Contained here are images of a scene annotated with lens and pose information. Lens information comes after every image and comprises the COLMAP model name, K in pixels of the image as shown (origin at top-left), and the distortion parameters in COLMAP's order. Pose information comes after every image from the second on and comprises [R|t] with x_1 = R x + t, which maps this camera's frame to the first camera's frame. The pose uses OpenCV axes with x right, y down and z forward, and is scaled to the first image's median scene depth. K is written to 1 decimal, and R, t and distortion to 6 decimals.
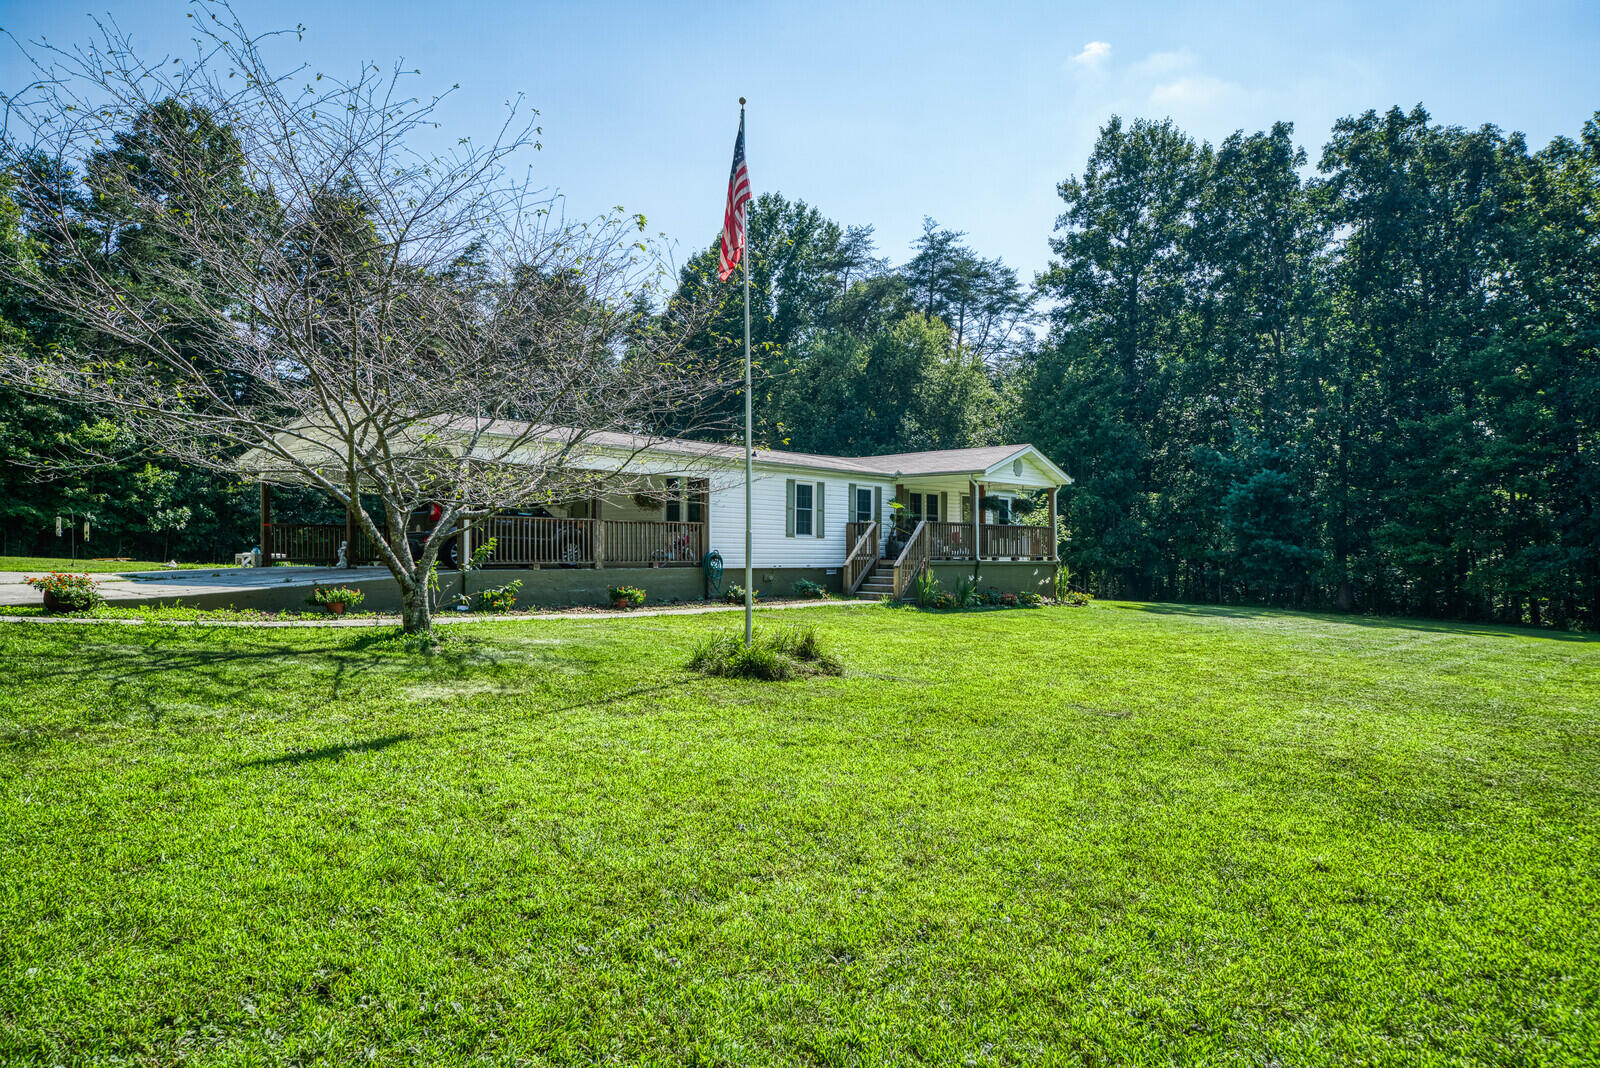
lens RADIAL K [[1078.7, 0, 797.9], [0, 1078.7, 549.6], [0, 0, 1]] dist [0.021922, -0.000818]
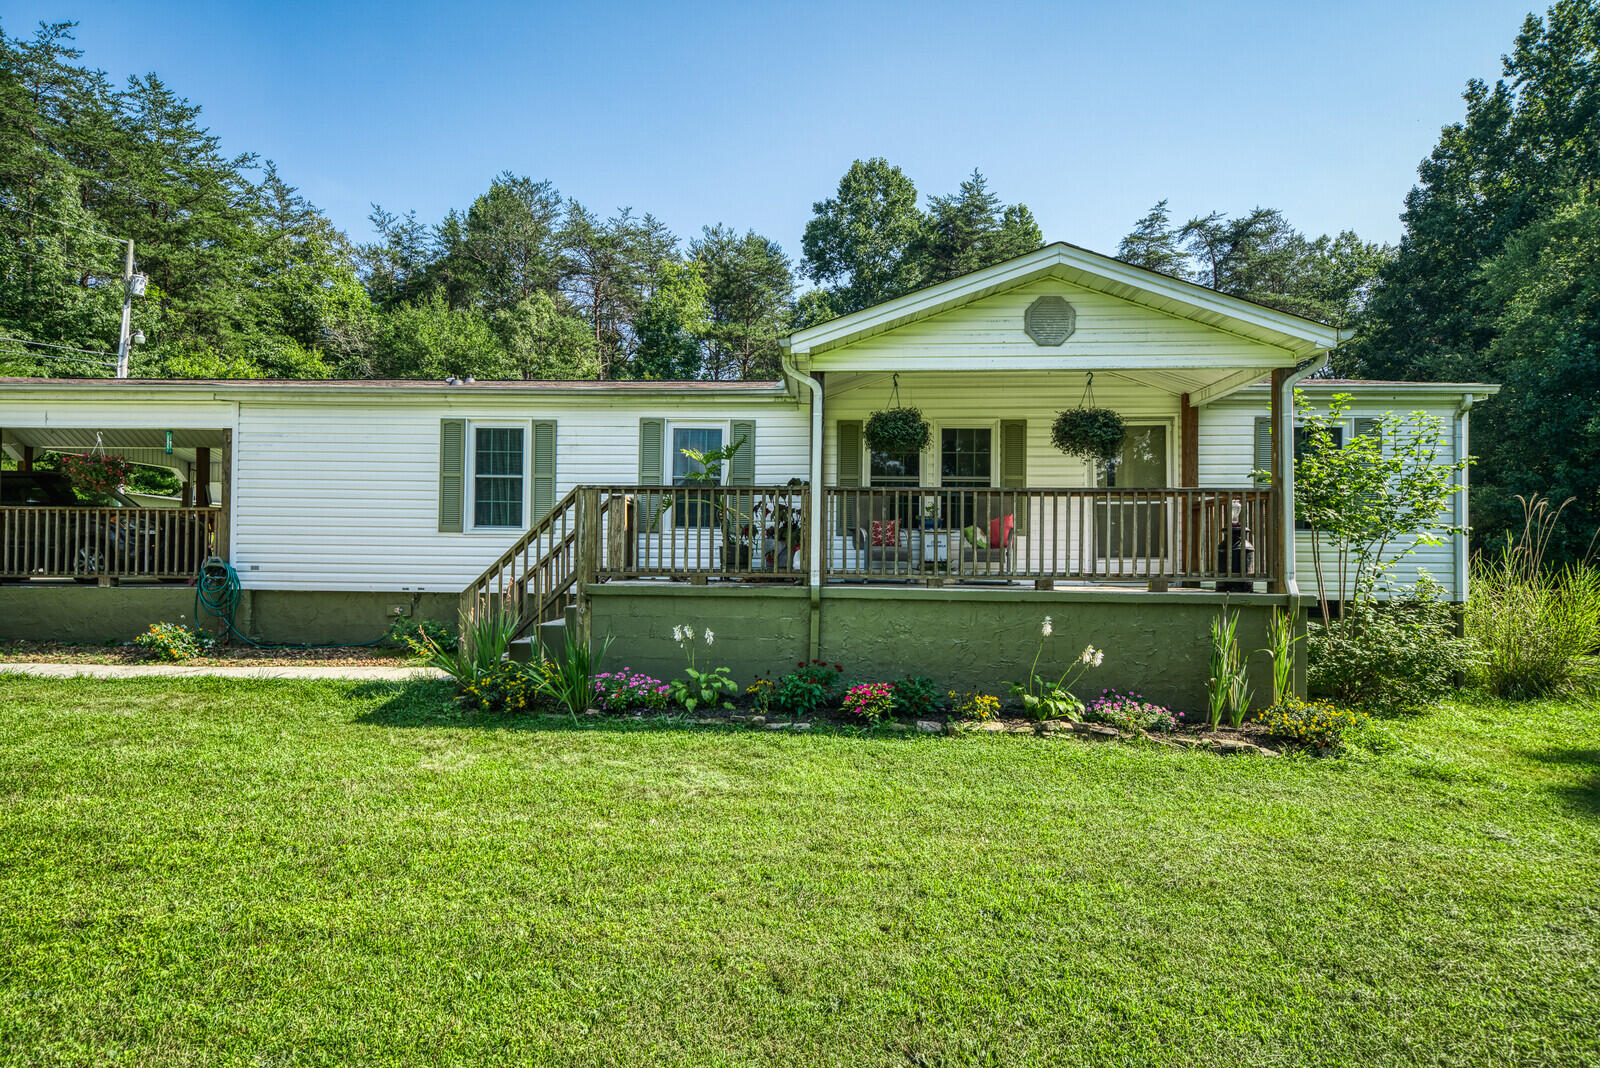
lens RADIAL K [[975.4, 0, 800.0], [0, 975.4, 534.0], [0, 0, 1]] dist [0.033882, 0.000935]
pose [[0.614887, -0.022092, -0.788306, 0.449418], [-0.006322, 0.999437, -0.032940, 0.003397], [0.788590, 0.025238, 0.614401, 0.833165]]
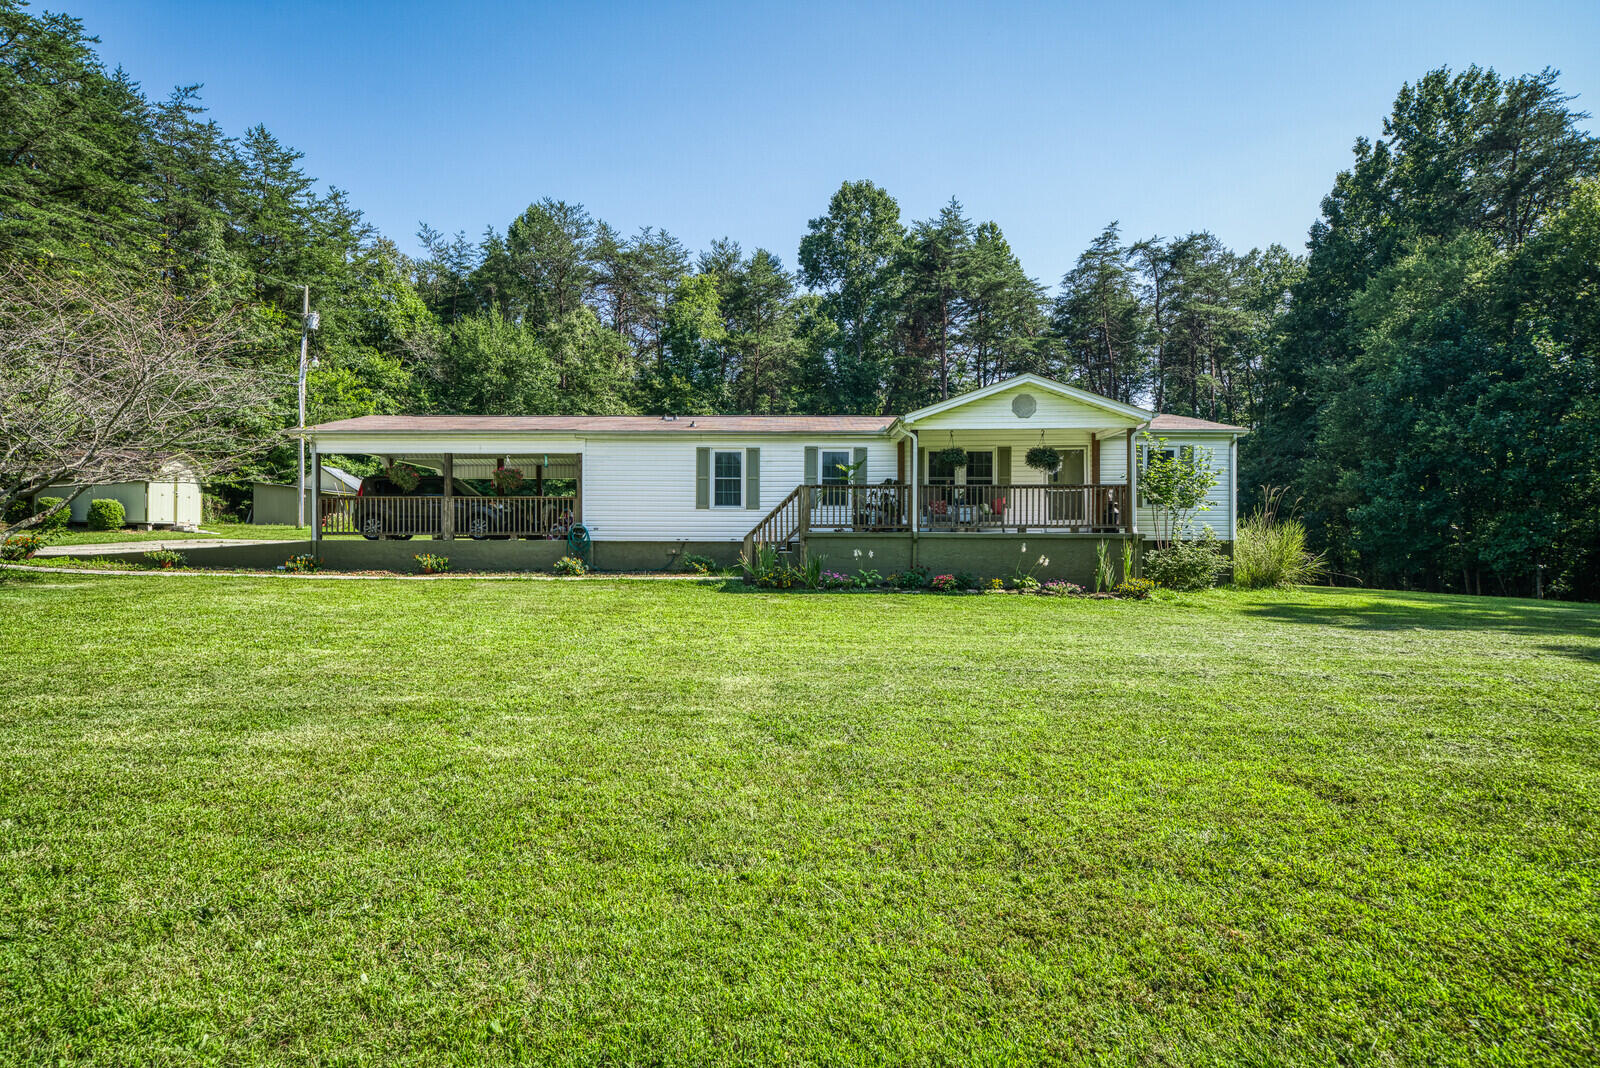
lens RADIAL K [[991.8, 0, 803.9], [0, 991.8, 534.8], [0, 0, 1]] dist [0.042161, 0.000893]
pose [[0.646150, -0.012384, -0.763110, 0.698619], [0.002575, 0.999898, -0.014046, 0.023172], [0.763206, 0.007111, 0.646116, 0.499852]]
